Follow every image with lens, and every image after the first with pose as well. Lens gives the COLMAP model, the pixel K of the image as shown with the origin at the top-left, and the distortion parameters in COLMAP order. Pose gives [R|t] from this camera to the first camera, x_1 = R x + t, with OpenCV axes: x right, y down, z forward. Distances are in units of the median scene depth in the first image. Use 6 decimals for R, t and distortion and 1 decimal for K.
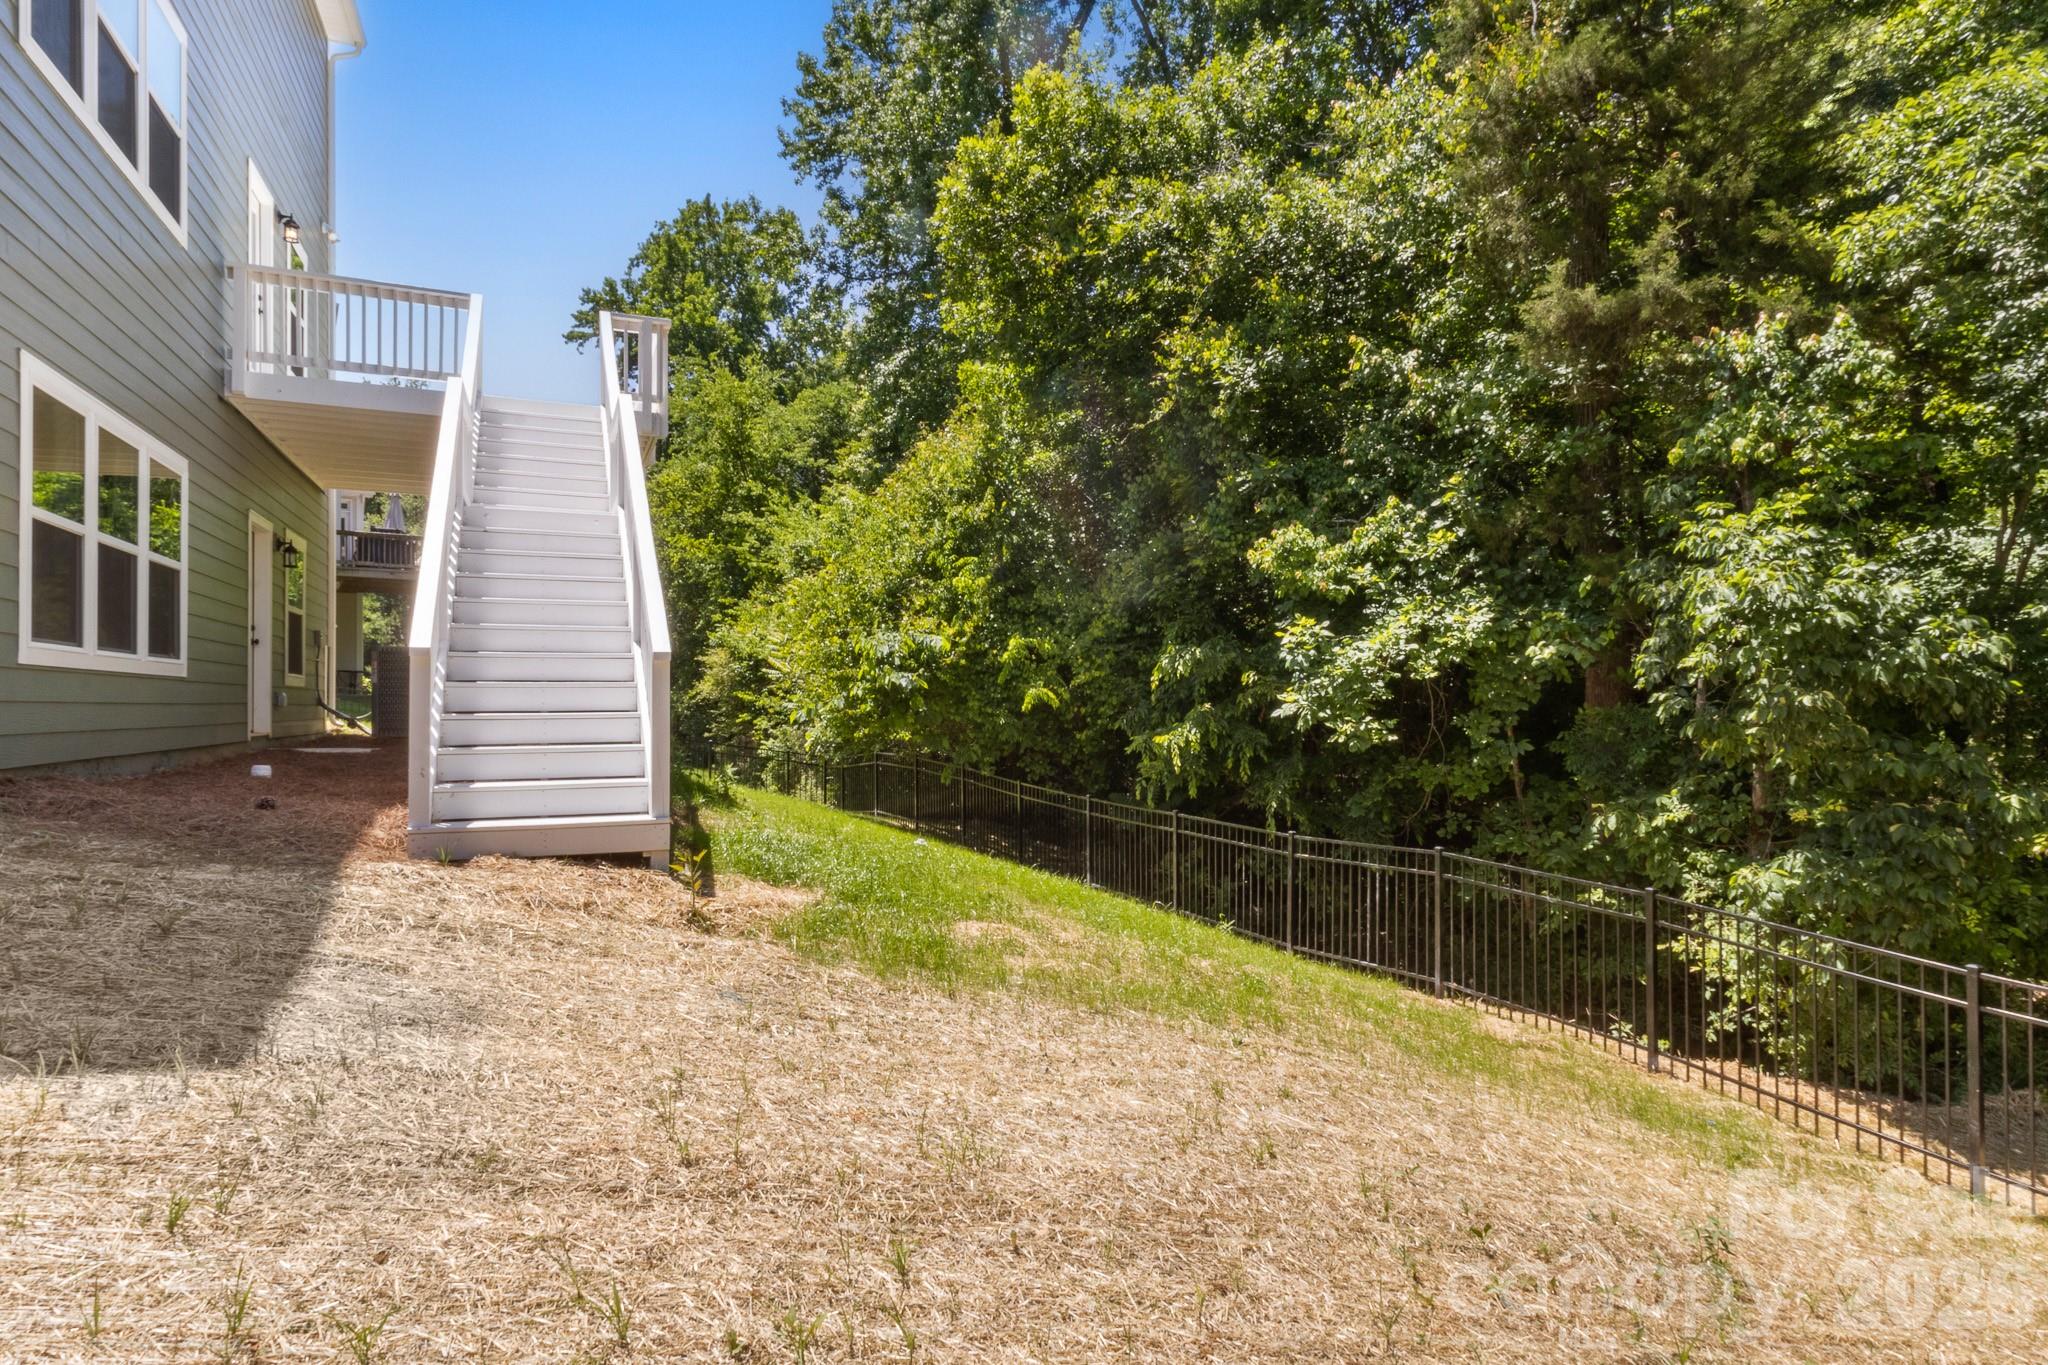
lens RADIAL K [[1149.5, 0, 1030.2], [0, 1149.5, 684.4], [0, 0, 1]] dist [0.020164, 0.000106]
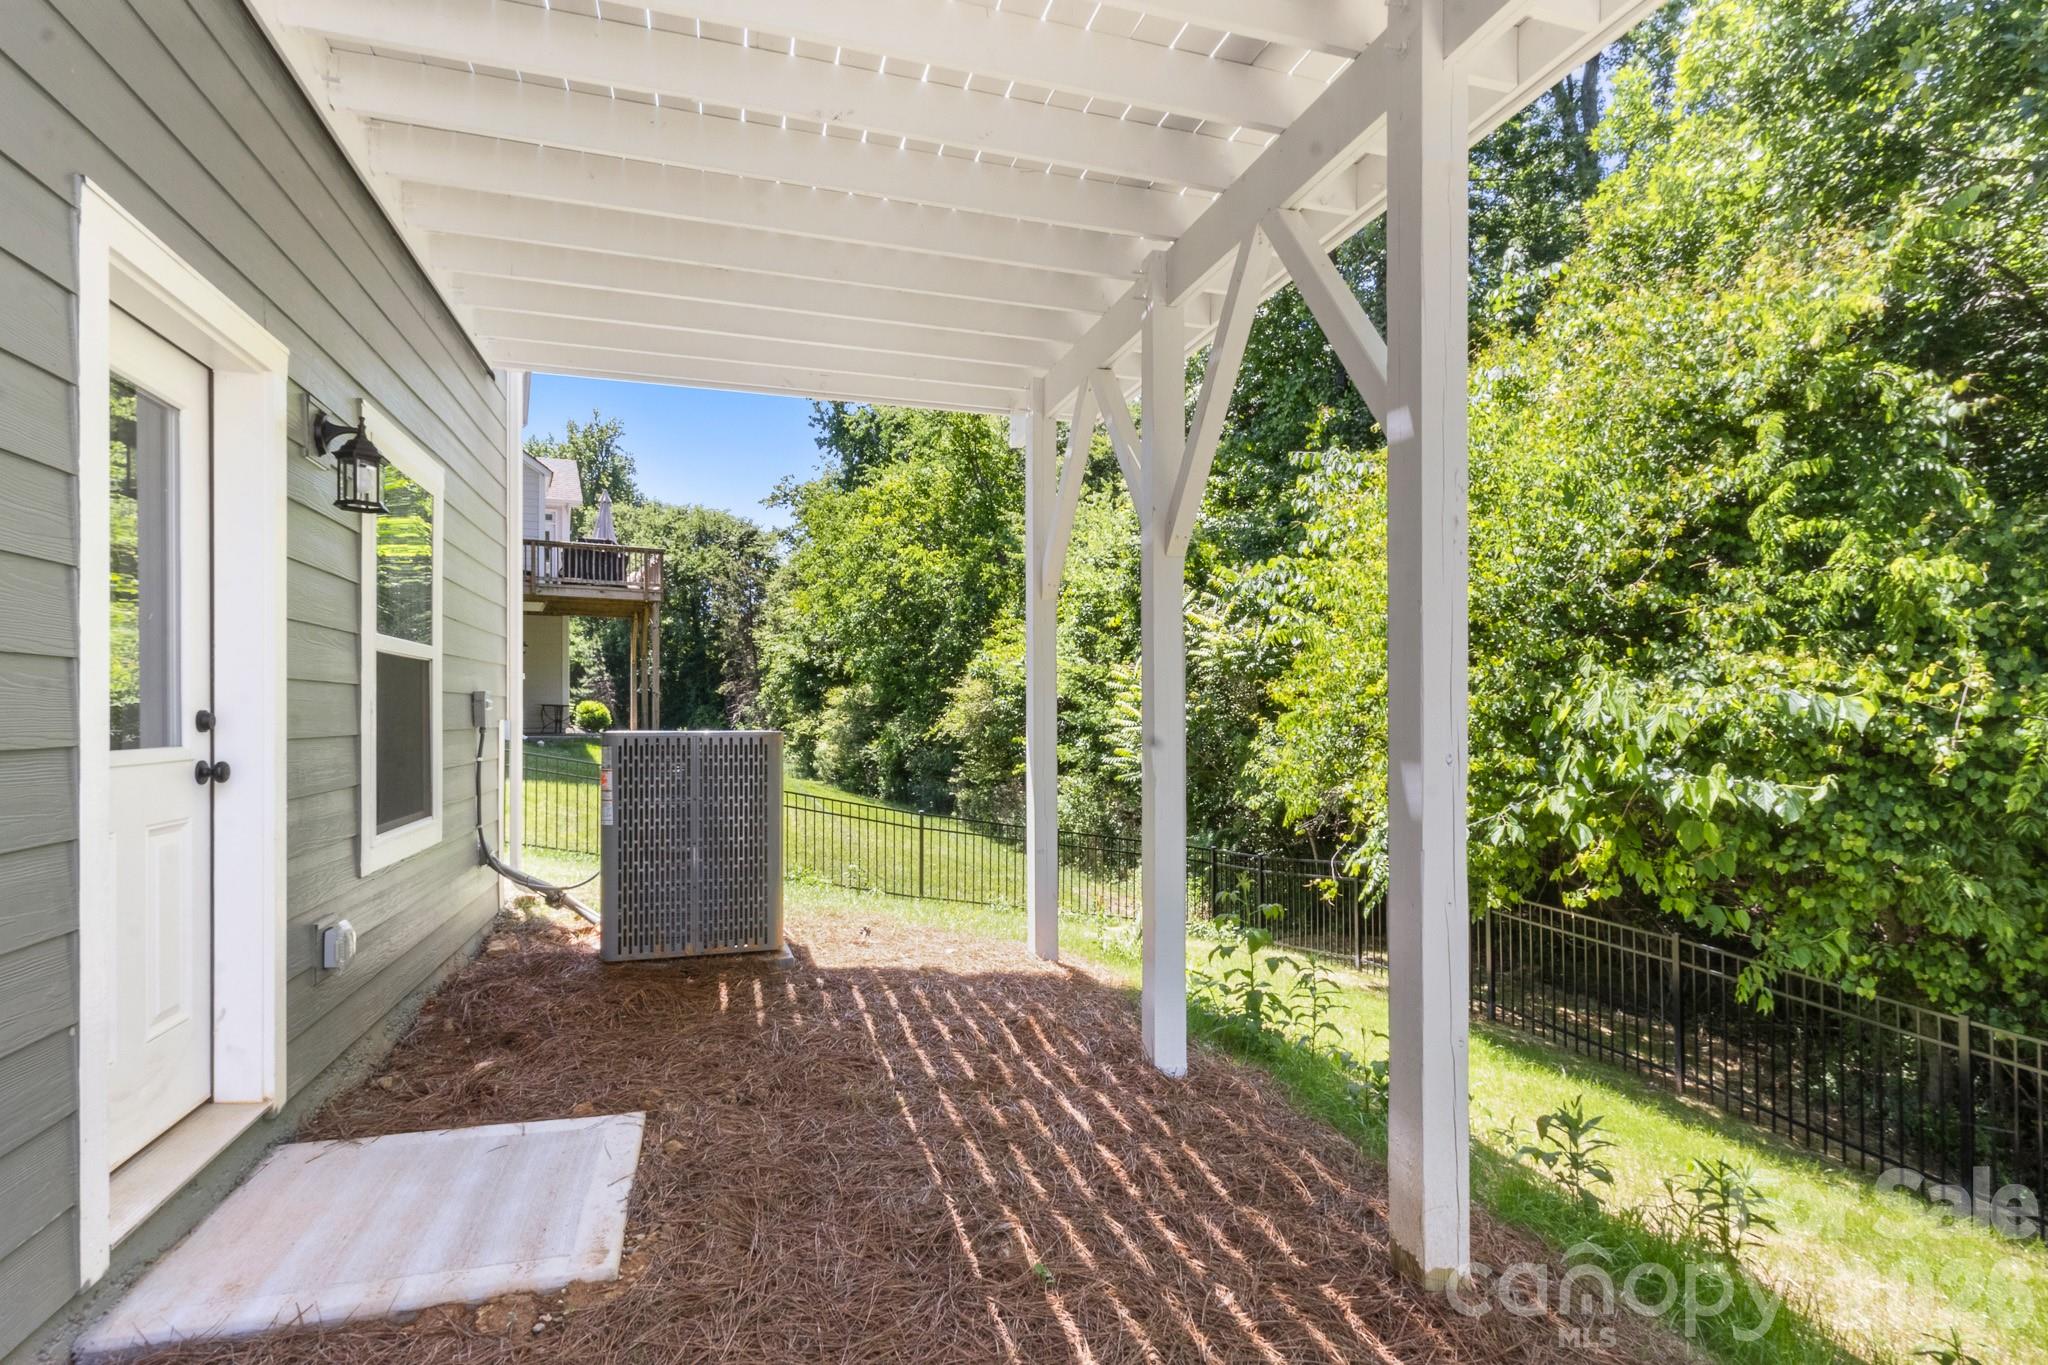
lens RADIAL K [[1013.7, 0, 1018.7], [0, 1013.7, 697.3], [0, 0, 1]] dist [0.004356, 0.000565]
pose [[0.994583, 0.001221, -0.103940, -0.167627], [-0.001038, 0.999998, 0.001817, -0.020070], [0.103942, -0.001700, 0.994582, 0.287681]]
